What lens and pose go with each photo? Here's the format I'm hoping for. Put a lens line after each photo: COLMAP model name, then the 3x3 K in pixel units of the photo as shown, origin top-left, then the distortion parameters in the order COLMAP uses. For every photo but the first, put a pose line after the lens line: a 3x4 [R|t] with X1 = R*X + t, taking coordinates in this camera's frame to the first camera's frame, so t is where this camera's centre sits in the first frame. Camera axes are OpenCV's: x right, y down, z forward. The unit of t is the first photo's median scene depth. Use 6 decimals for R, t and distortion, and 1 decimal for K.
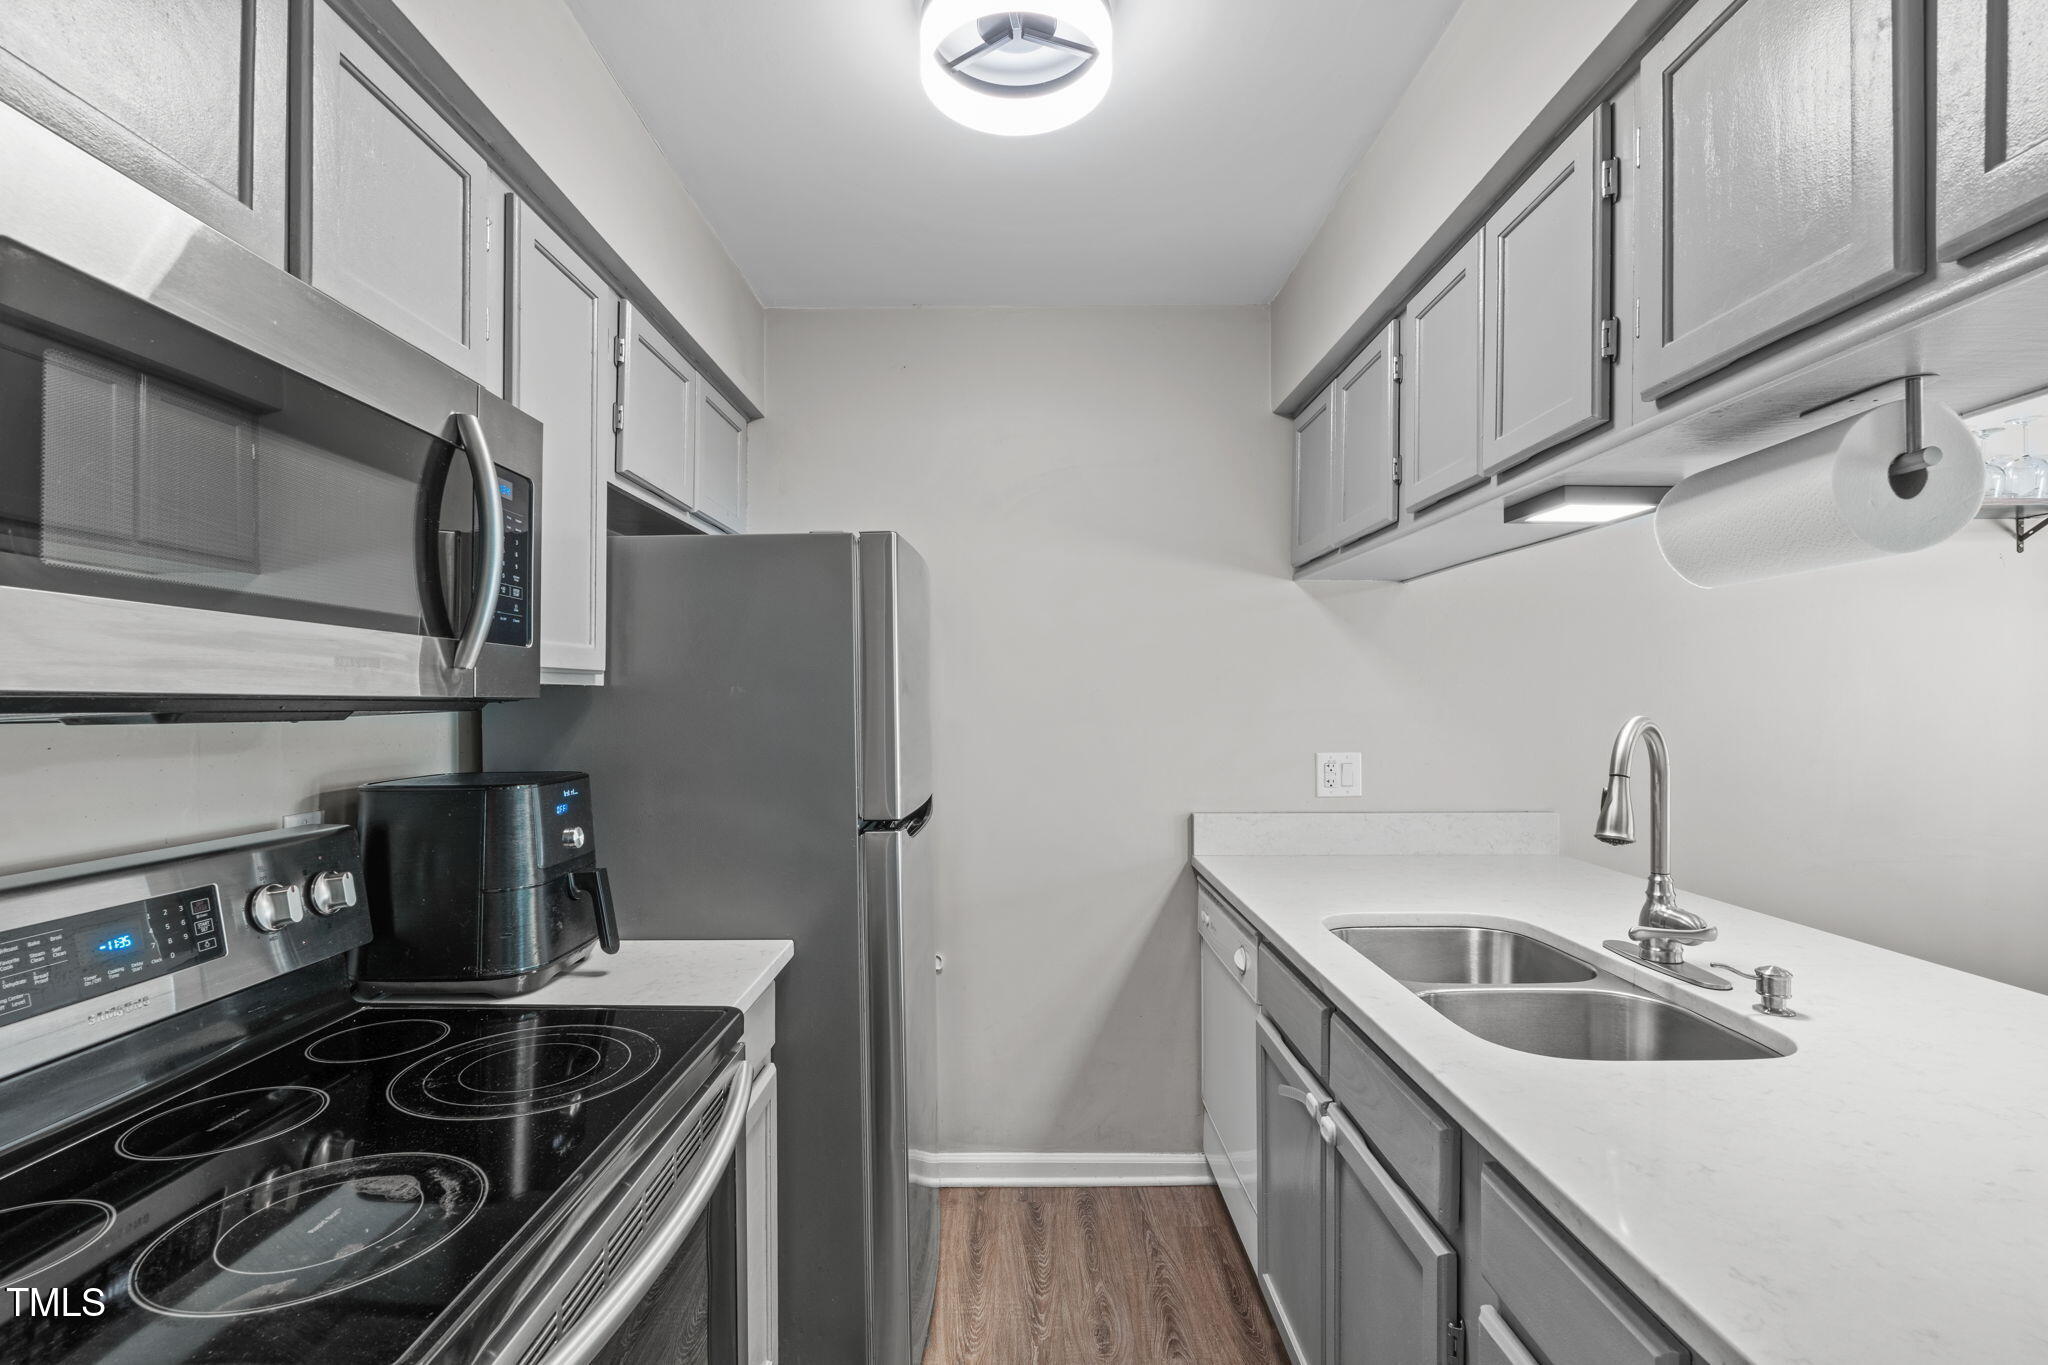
lens RADIAL K [[923.8, 0, 1024.3], [0, 923.8, 696.5], [0, 0, 1]] dist [-0.000849, 0.000982]
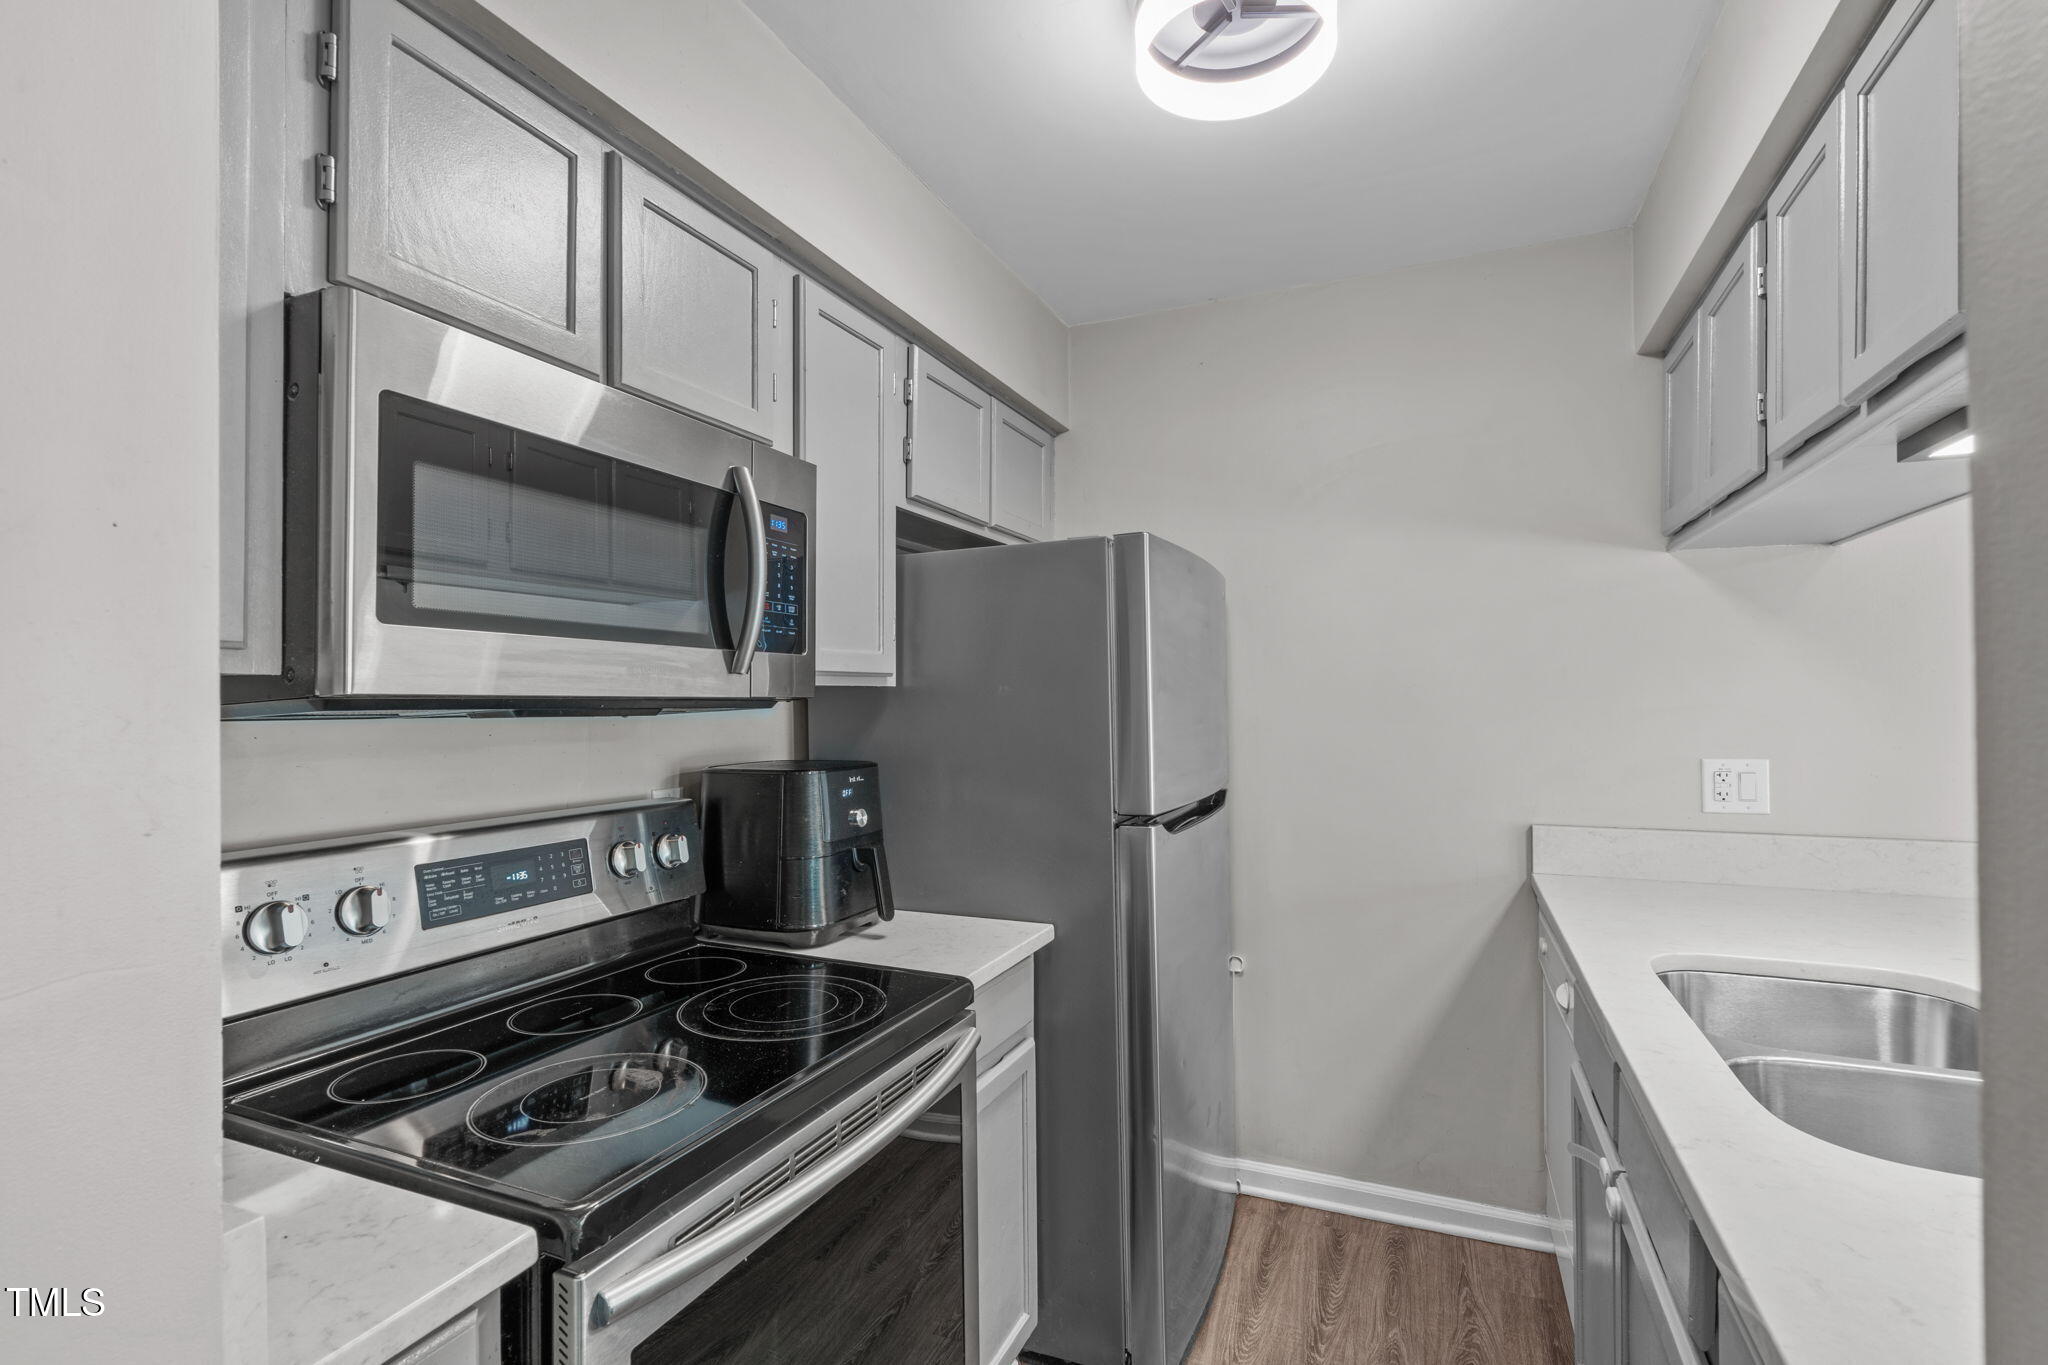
lens RADIAL K [[933.0, 0, 1042.6], [0, 933.0, 694.4], [0, 0, 1]] dist [-0.002024, 0.000461]
pose [[0.920922, -0.006796, -0.389687, 0.163178], [0.006796, 0.999976, -0.001380, 0.001106], [0.389687, -0.001377, 0.920946, 0.010250]]
